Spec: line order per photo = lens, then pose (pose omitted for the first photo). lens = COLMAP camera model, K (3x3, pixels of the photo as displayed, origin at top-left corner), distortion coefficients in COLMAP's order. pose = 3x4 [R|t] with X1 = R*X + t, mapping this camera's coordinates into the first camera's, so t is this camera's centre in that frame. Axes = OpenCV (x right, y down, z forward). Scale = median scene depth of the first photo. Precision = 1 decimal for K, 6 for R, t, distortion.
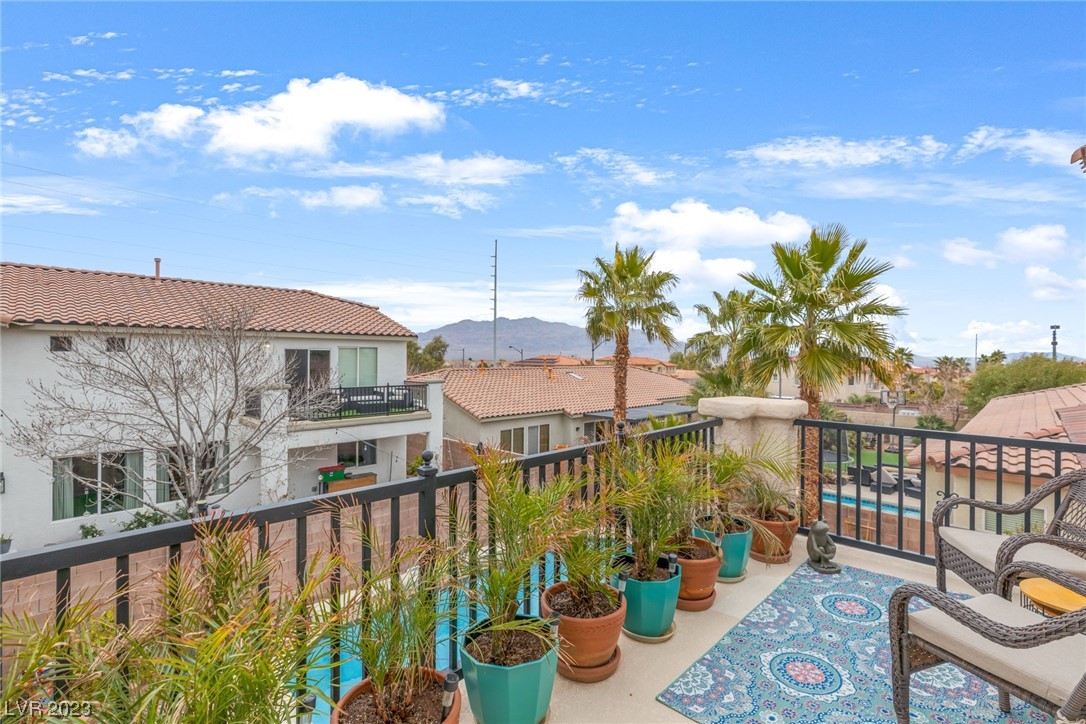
lens RADIAL K [[491.5, 0, 542.9], [0, 491.5, 360.6], [0, 0, 1]] dist [0.002221, -0.000248]
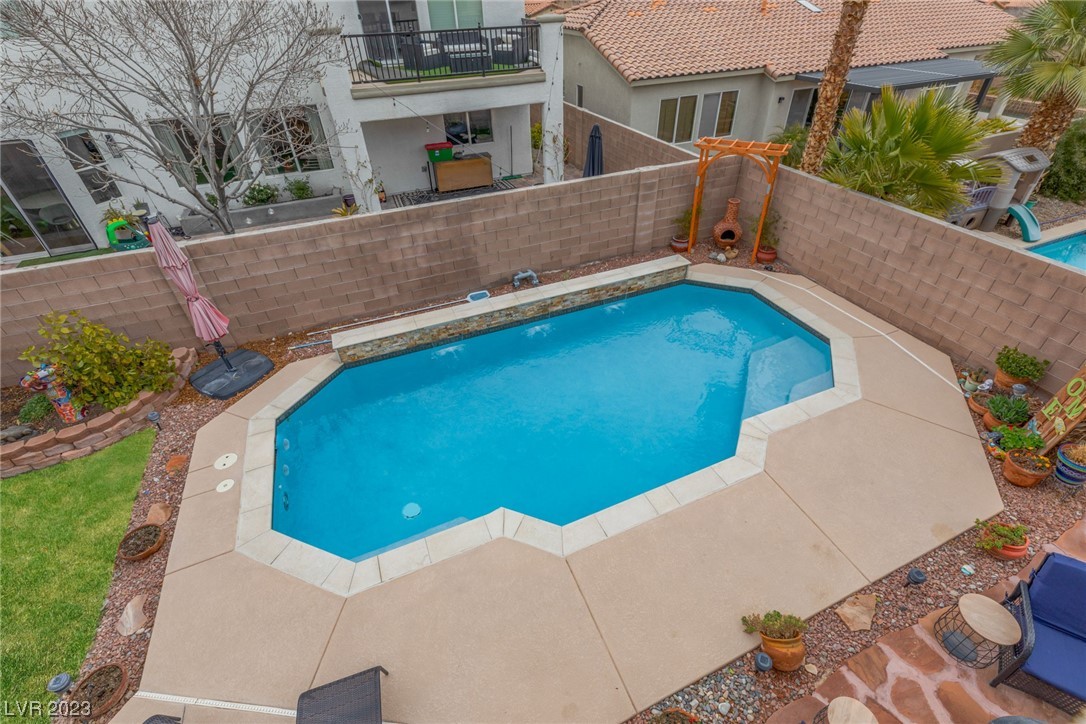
lens RADIAL K [[491.5, 0, 547.3], [0, 491.5, 361.4], [0, 0, 1]] dist [0.002221, -0.000248]
pose [[0.925311, 0.207547, -0.317369, 0.082412], [0.027566, 0.797897, 0.602163, 0.009815], [0.378205, -0.565937, 0.732582, 0.219696]]
